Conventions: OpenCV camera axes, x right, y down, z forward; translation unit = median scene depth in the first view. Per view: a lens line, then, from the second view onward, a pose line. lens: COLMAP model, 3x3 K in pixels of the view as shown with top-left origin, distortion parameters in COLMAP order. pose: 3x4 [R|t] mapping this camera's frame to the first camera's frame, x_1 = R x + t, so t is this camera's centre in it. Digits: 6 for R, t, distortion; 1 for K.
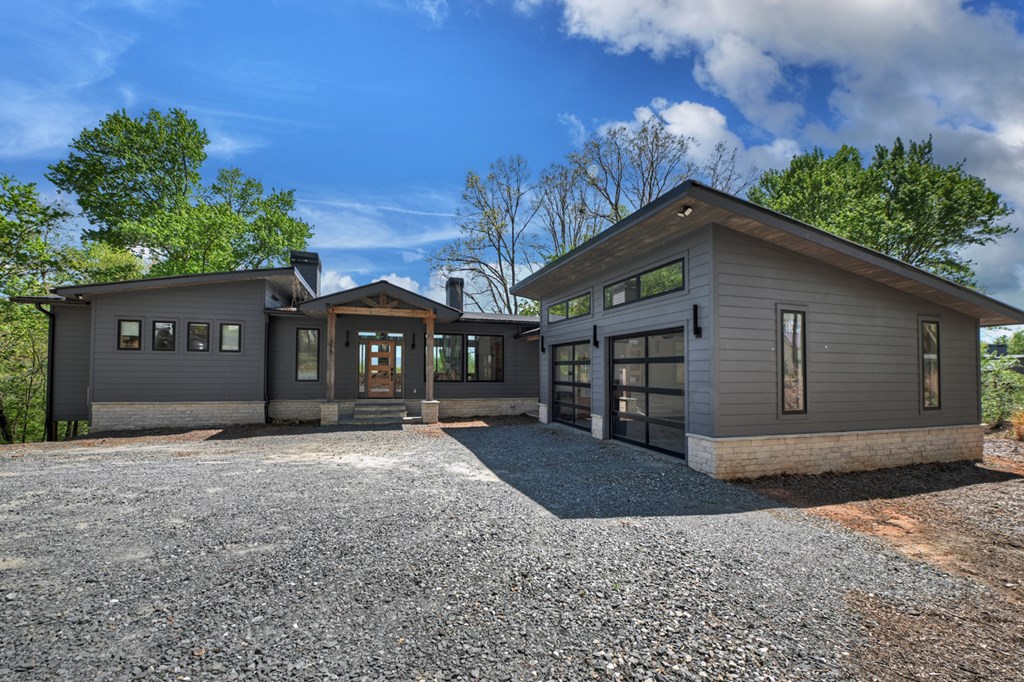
lens RADIAL K [[410.0, 0, 513.3], [0, 410.0, 355.2], [0, 0, 1]] dist [-0.001352, -0.000072]
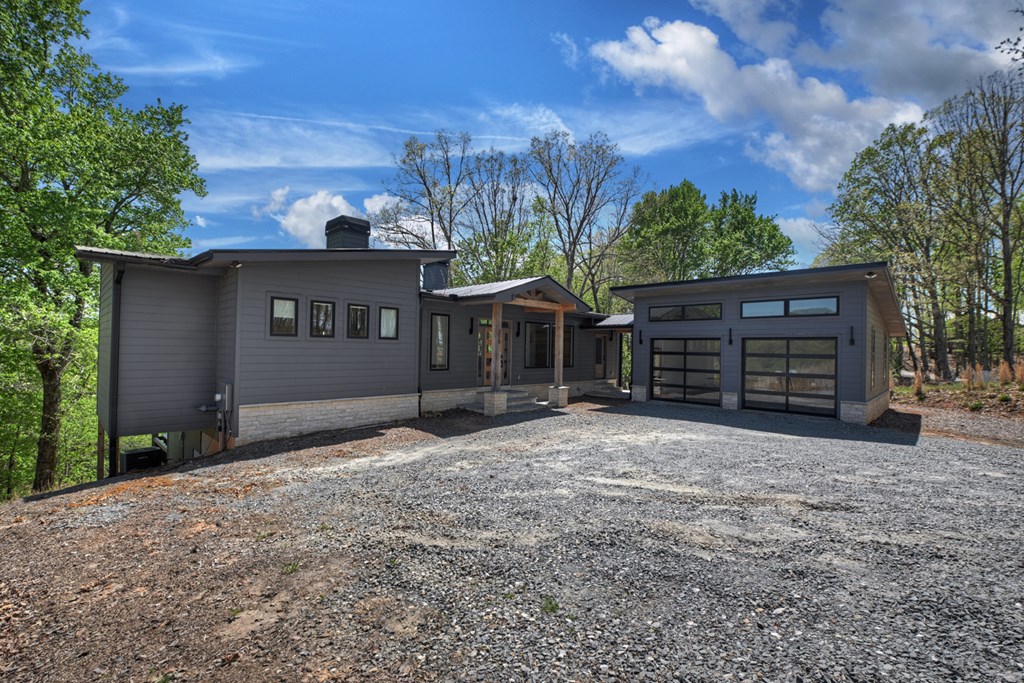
lens RADIAL K [[445.8, 0, 512.0], [0, 445.8, 341.5], [0, 0, 1]] dist [0.001472, 0.000049]
pose [[0.872094, 0.014323, 0.489129, -0.963131], [-0.027903, 0.999401, 0.020484, -0.031919], [-0.488543, -0.031512, 0.871971, 0.039305]]
